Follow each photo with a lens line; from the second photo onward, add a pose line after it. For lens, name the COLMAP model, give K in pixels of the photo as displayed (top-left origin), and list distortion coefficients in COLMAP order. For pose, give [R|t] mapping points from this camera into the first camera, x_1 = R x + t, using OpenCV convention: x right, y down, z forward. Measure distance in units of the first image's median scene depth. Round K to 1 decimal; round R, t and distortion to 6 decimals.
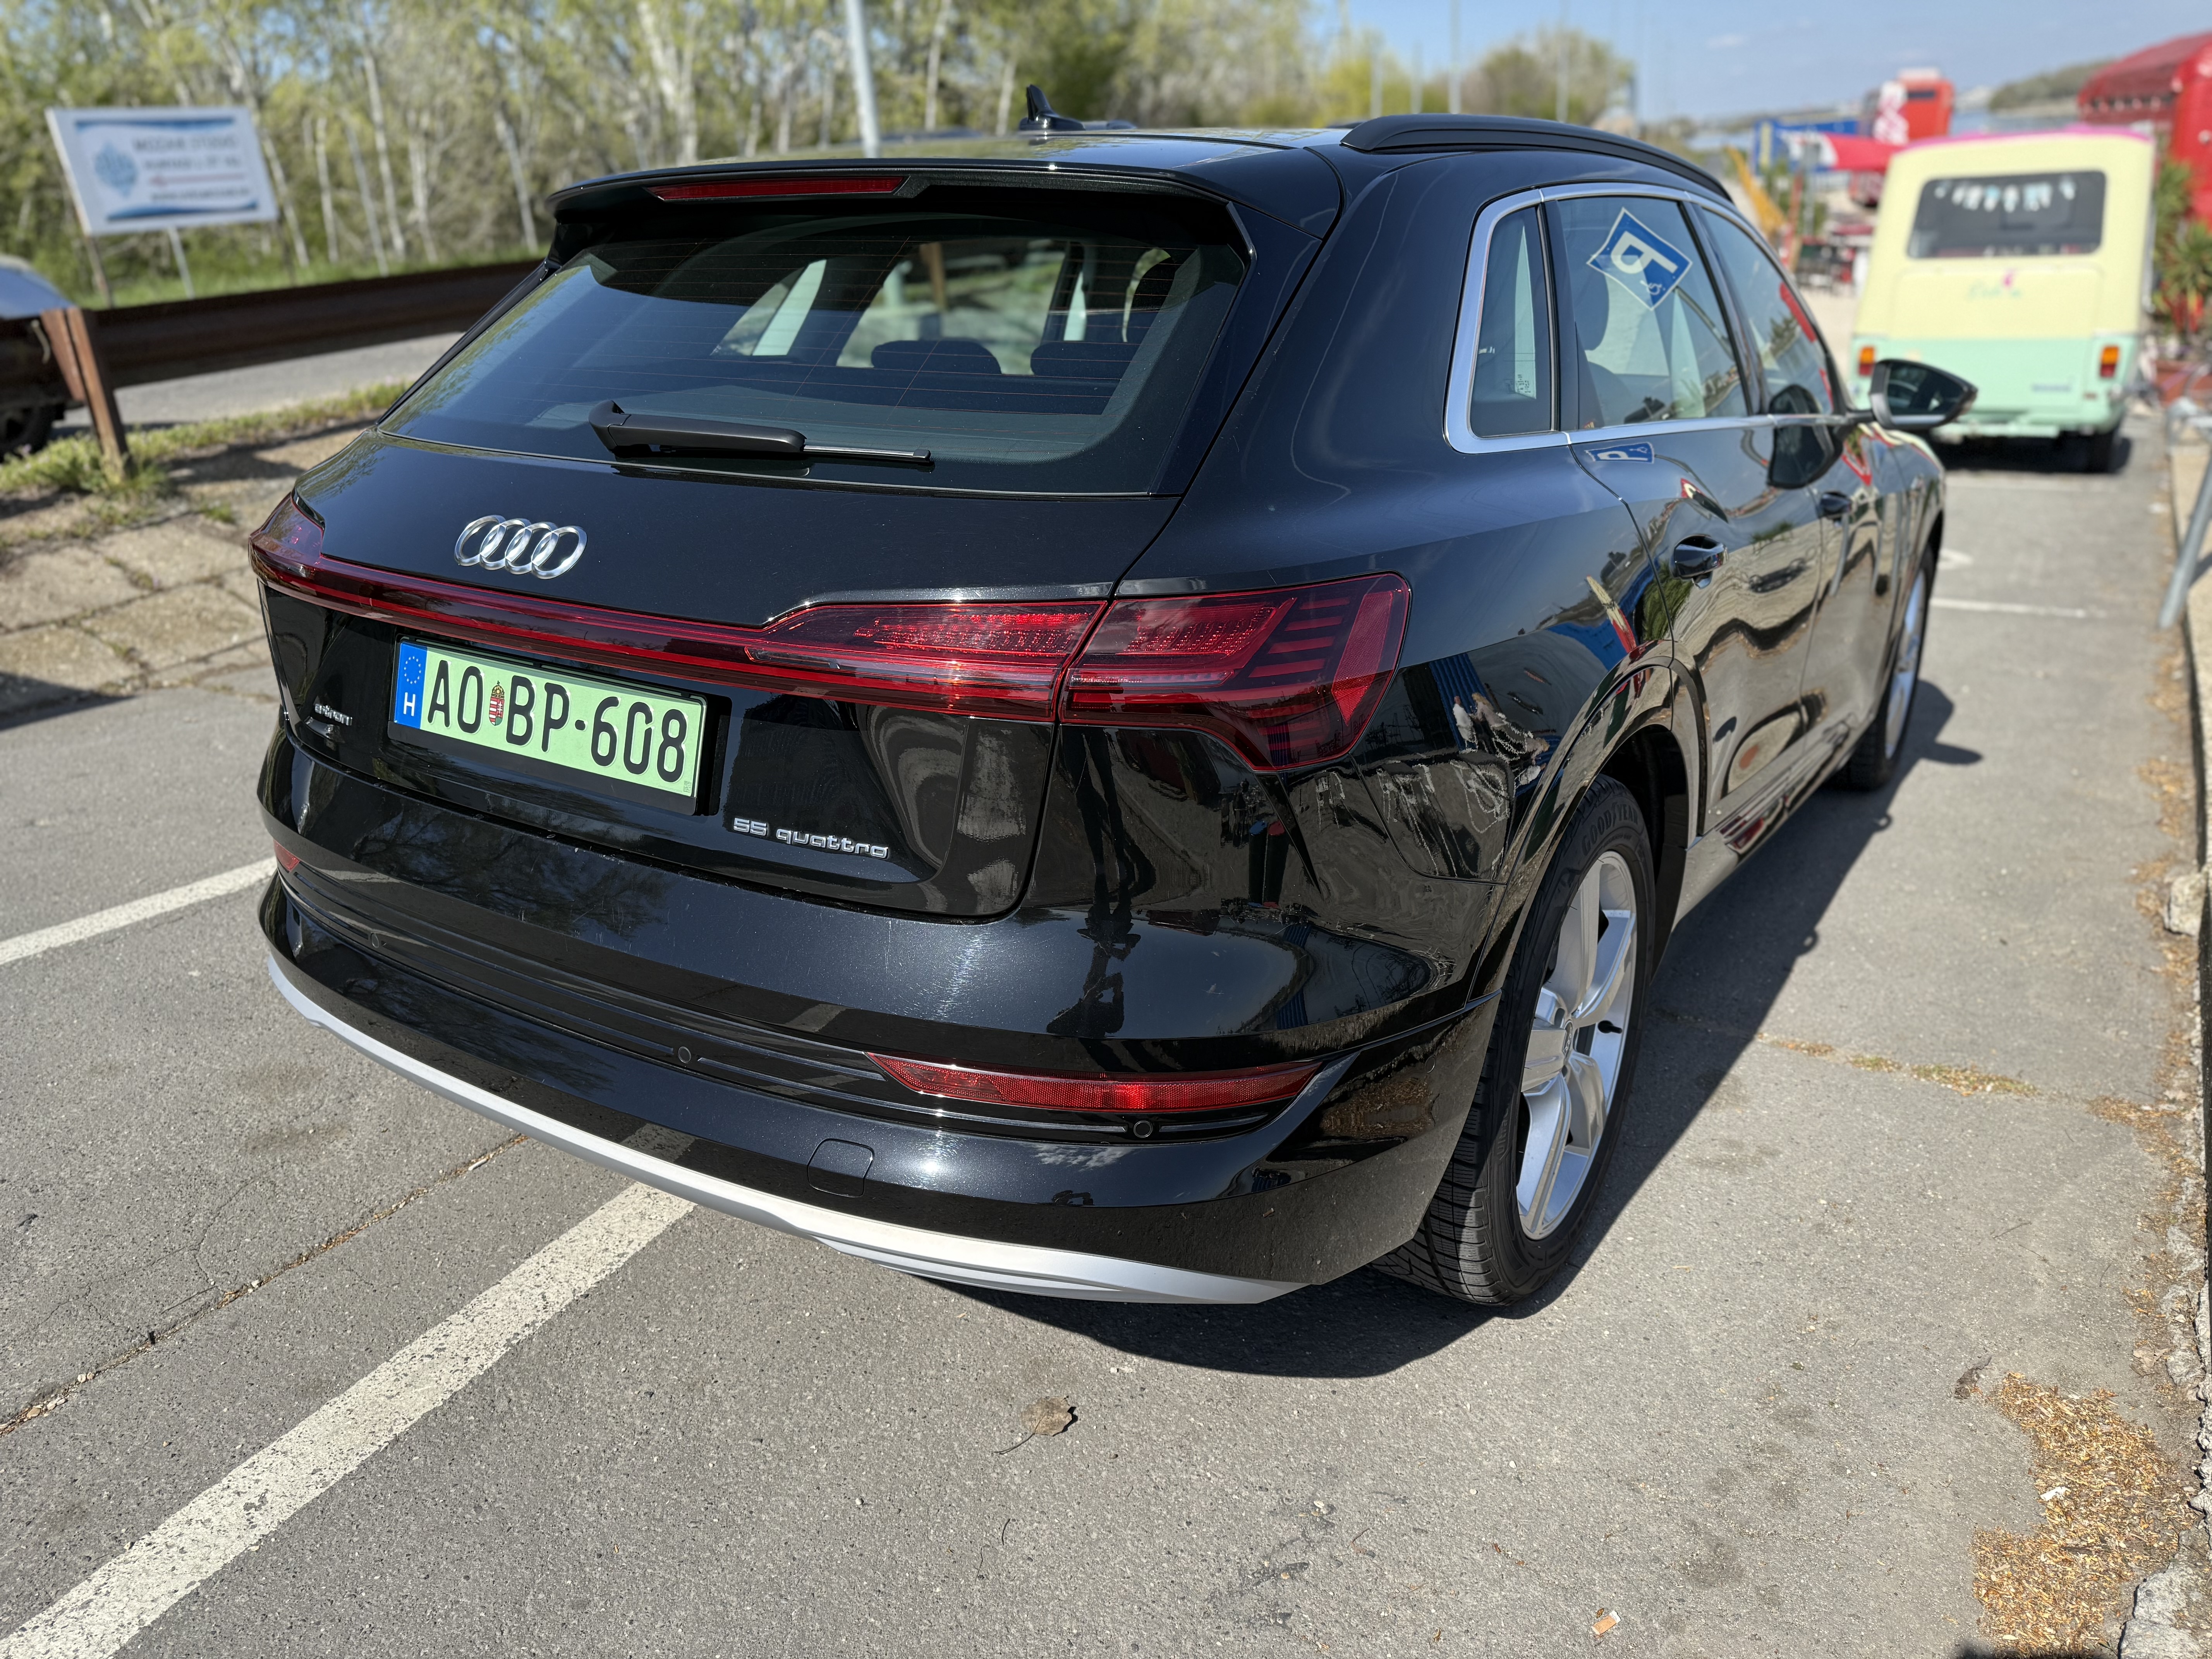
lens RADIAL K [[1604.4, 0, 1109.0], [0, 1604.4, 834.0], [0, 0, 1]] dist [-0.008148, -0.004698]
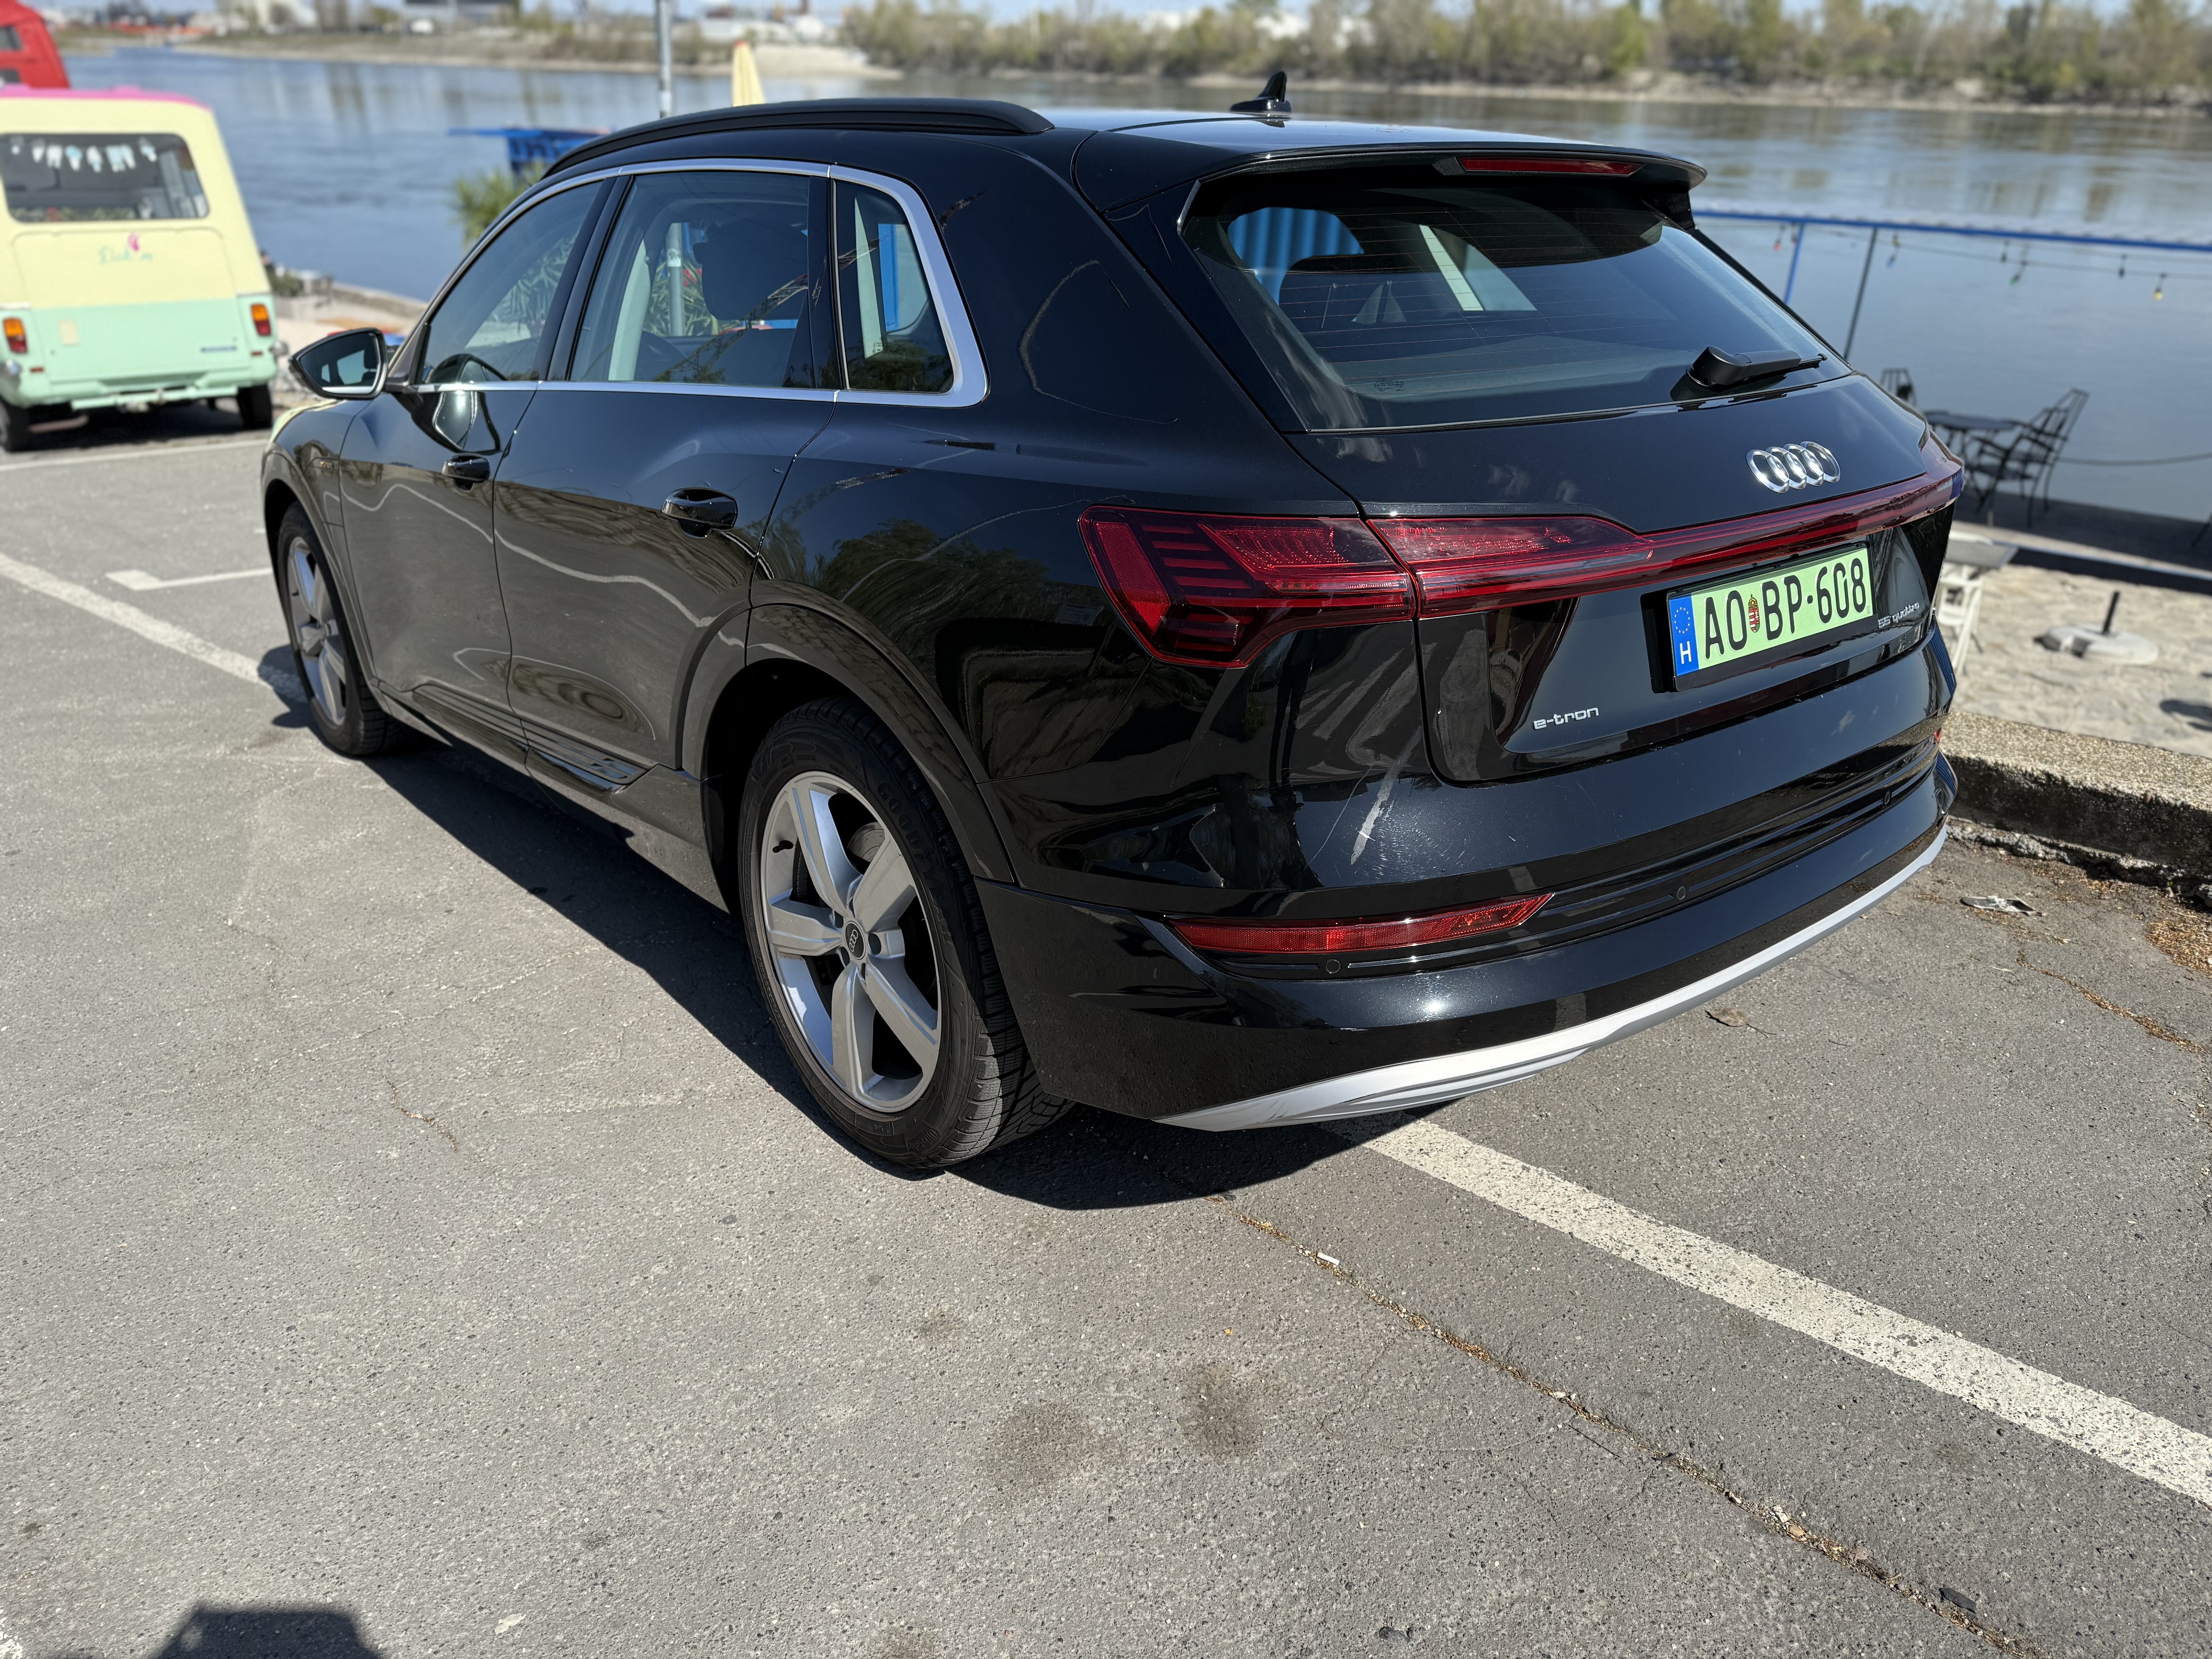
lens RADIAL K [[1604.4, 0, 1109.2], [0, 1604.4, 848.9], [0, 0, 1]] dist [-0.008148, -0.004698]
pose [[0.264776, -0.347585, 0.899488, -1.419469], [0.321326, 0.911272, 0.257552, -0.330716], [-0.909199, 0.220835, 0.352971, 0.934125]]
